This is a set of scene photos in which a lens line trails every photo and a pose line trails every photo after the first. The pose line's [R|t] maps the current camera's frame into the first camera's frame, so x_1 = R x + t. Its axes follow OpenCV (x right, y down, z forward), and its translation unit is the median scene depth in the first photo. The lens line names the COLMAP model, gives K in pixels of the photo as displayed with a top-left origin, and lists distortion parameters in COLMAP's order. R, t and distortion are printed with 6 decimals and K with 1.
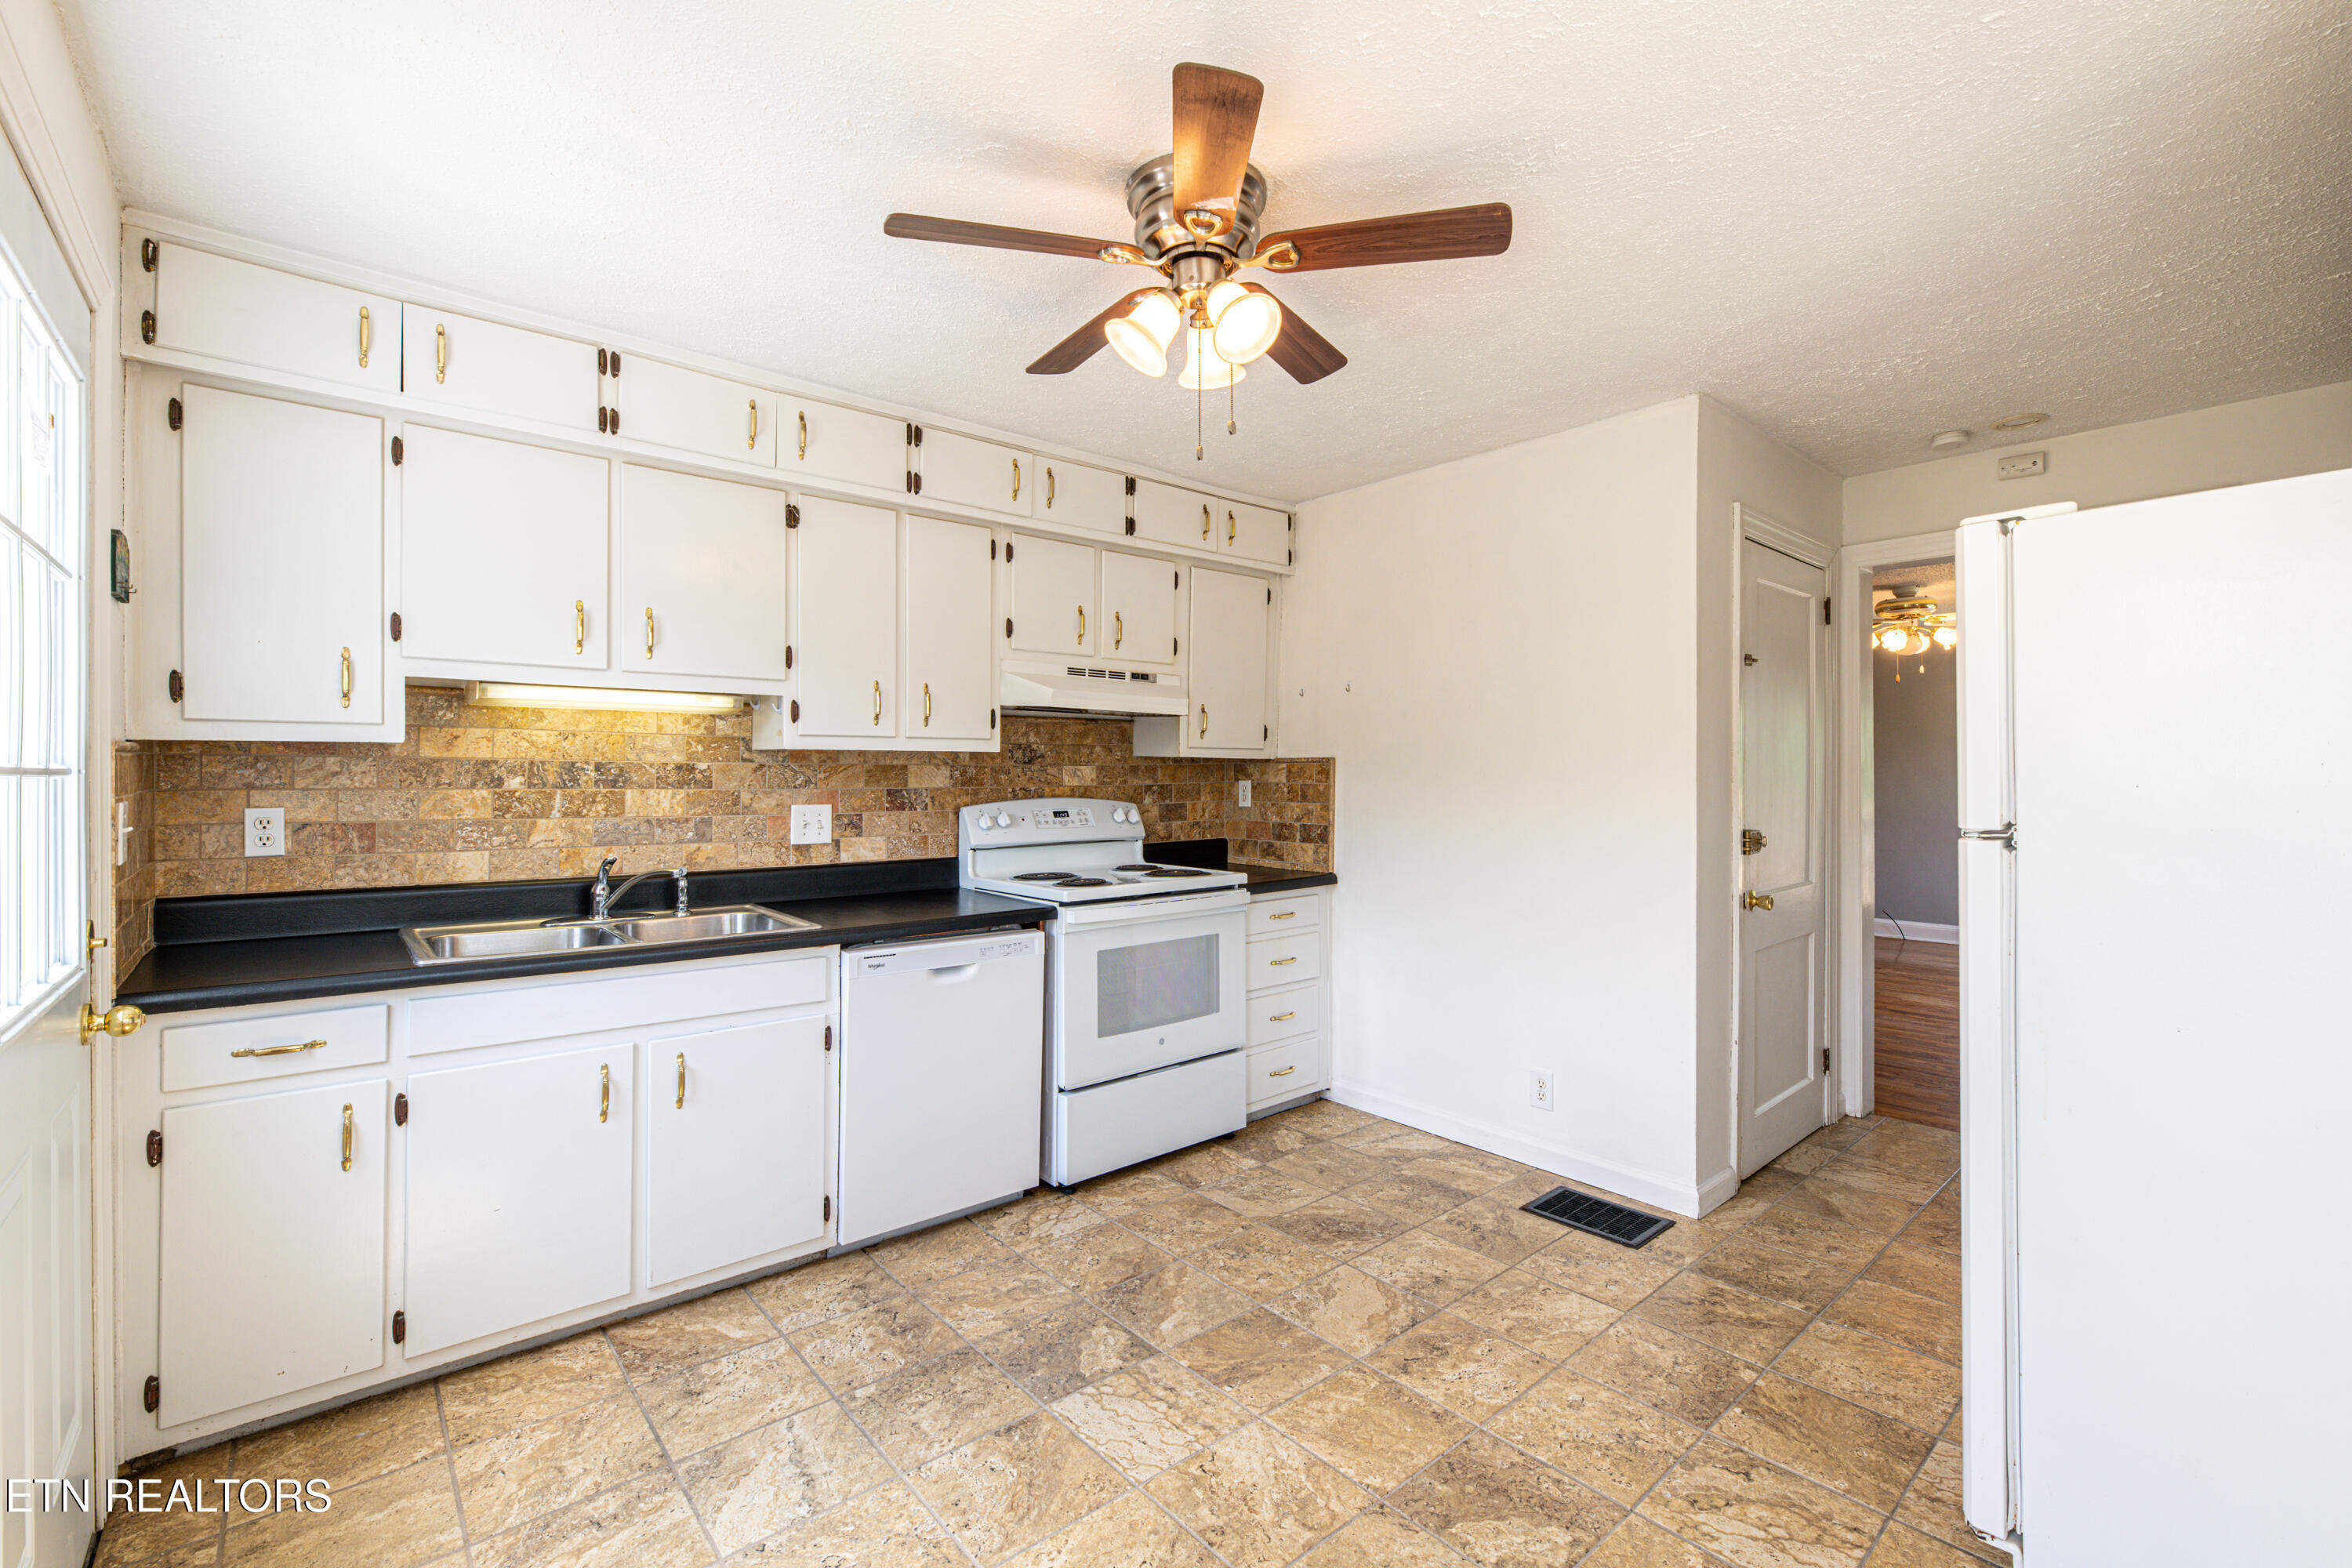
lens RADIAL K [[992.6, 0, 1205.6], [0, 992.6, 770.4], [0, 0, 1]] dist [-0.001171, -0.000118]
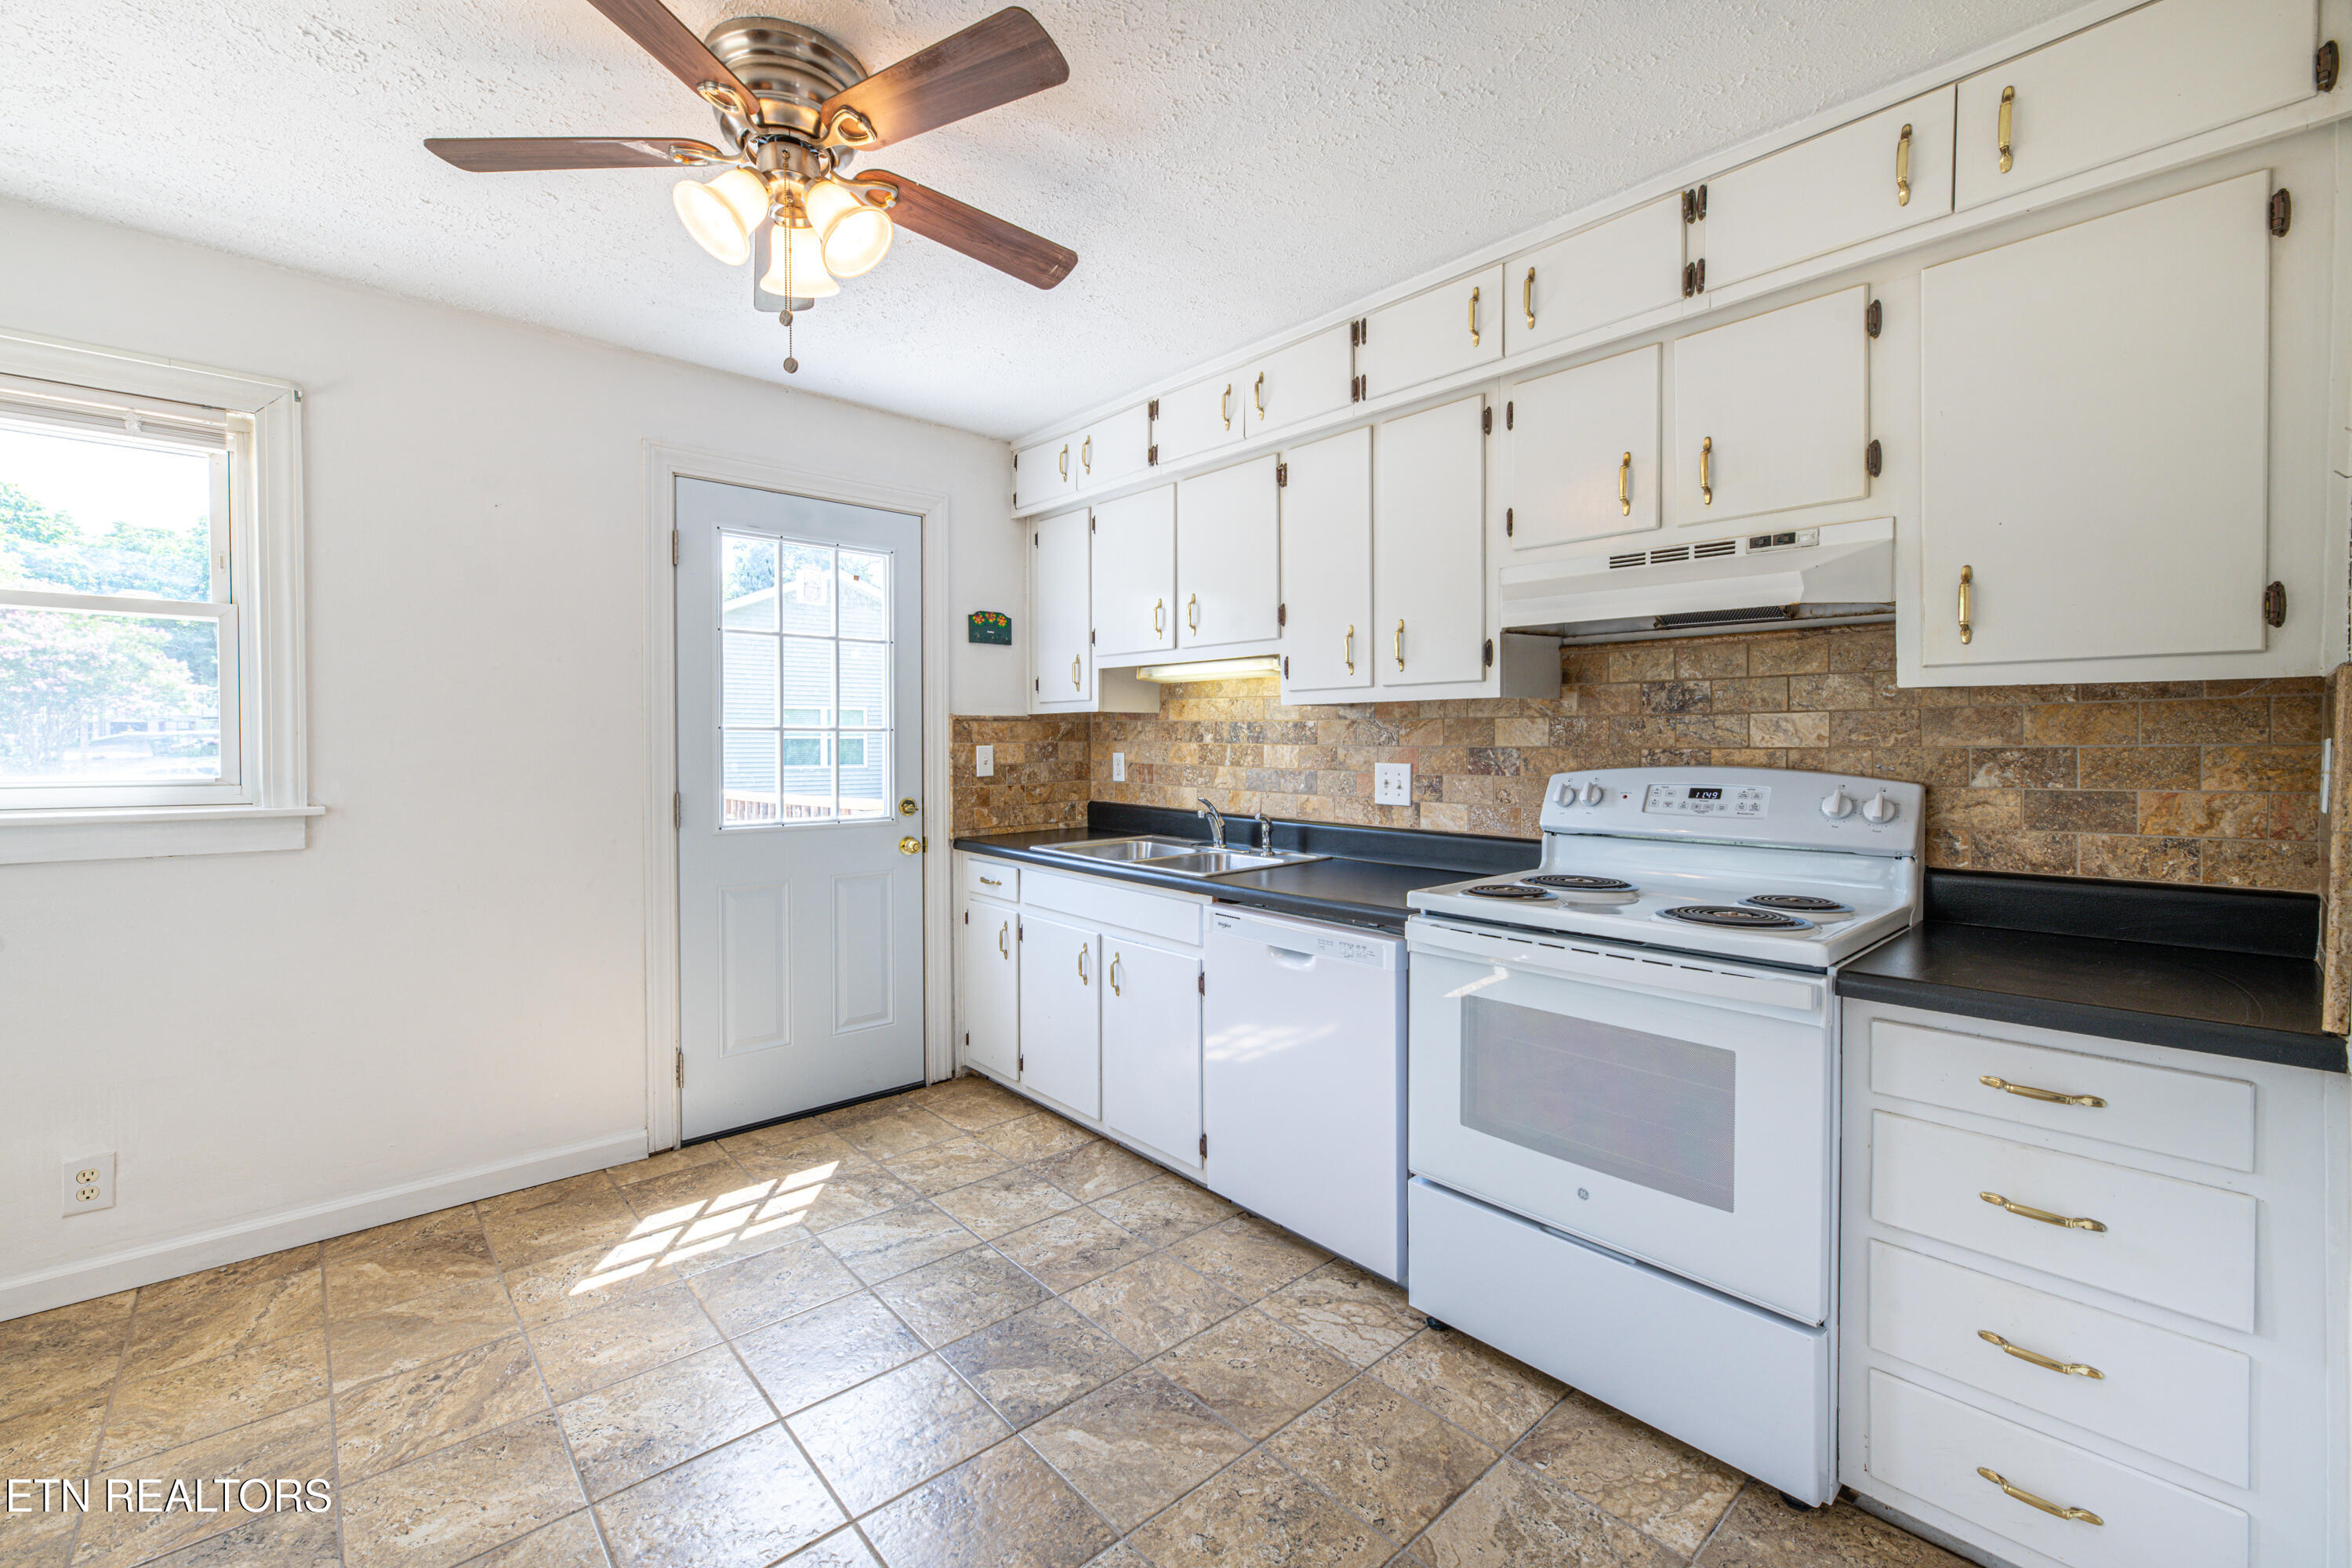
lens RADIAL K [[981.5, 0, 1175.5], [0, 981.5, 758.8], [0, 0, 1]] dist [0.002016, 0.000238]
pose [[0.016904, 0.018431, -0.999687, 0.588674], [0.002431, 0.999826, 0.018474, 0.014528], [0.999854, -0.002743, 0.016856, 0.873522]]
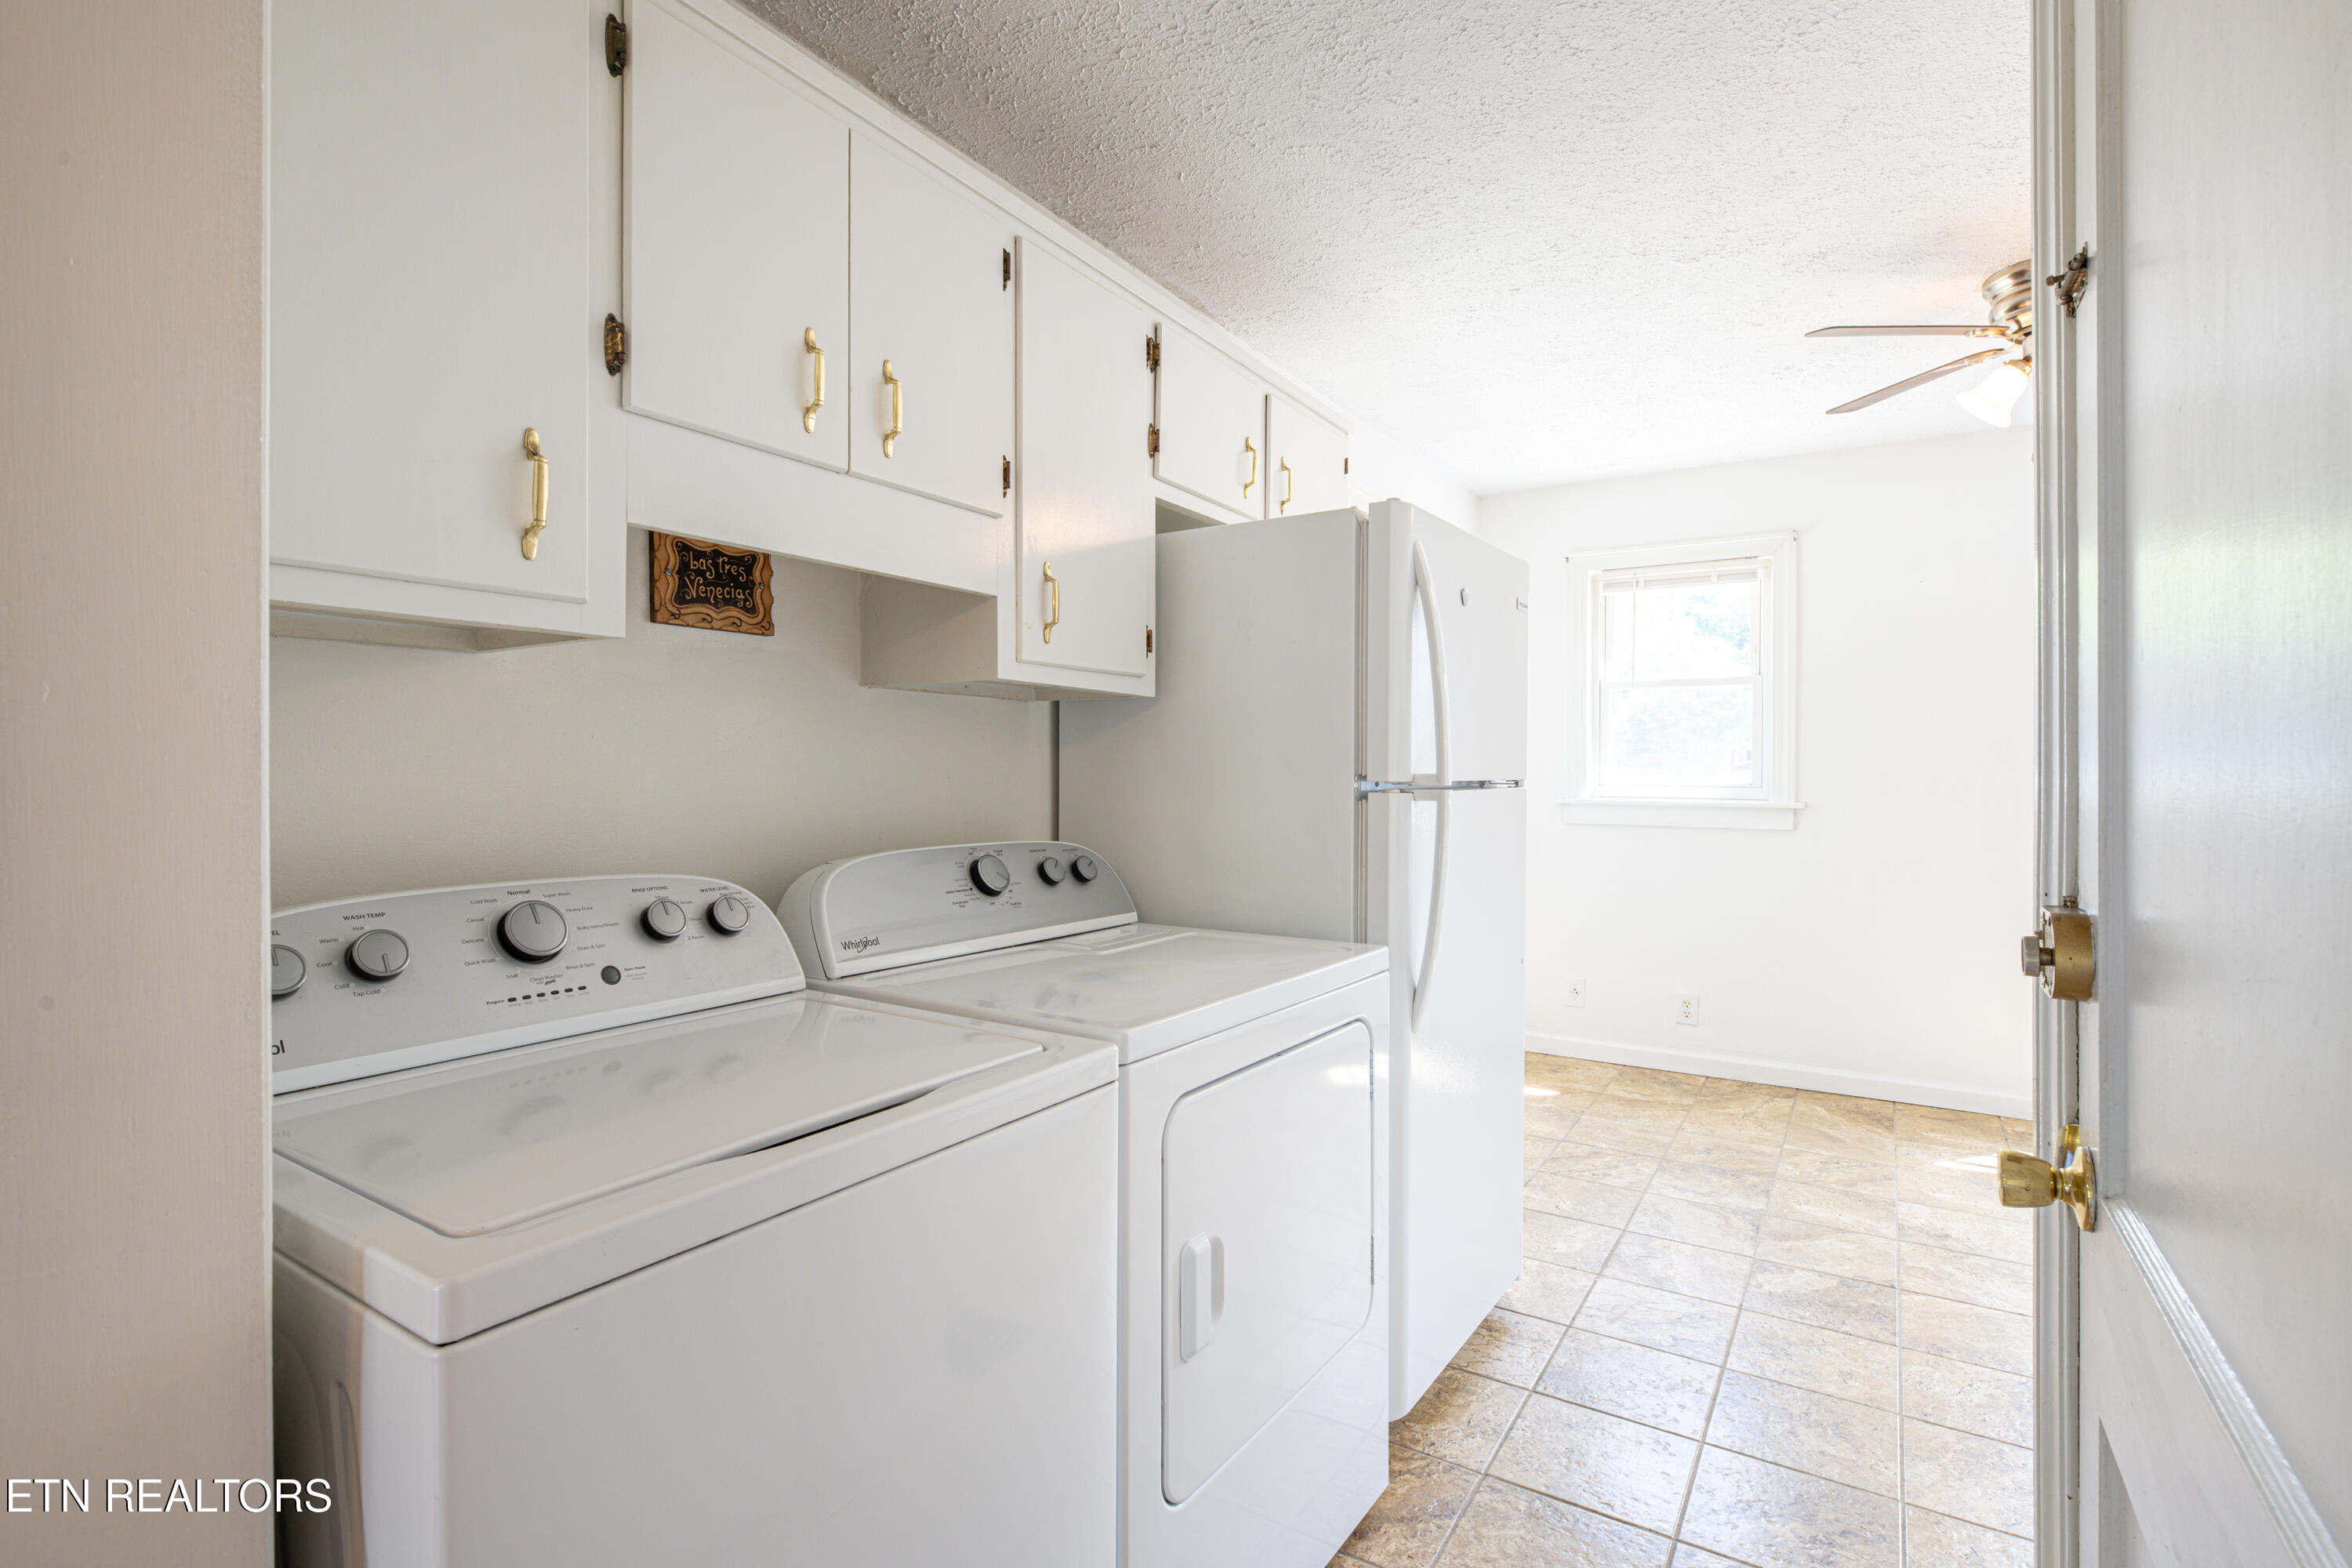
lens RADIAL K [[1145.5, 0, 1176.0], [0, 1145.5, 784.0], [0, 0, 1]] dist [0.001424, -0.000449]
pose [[-0.955627, 0.006150, -0.294516, 0.955287], [0.002859, 0.999929, 0.011604, 0.024570], [0.294566, 0.010247, -0.955576, 1.342419]]
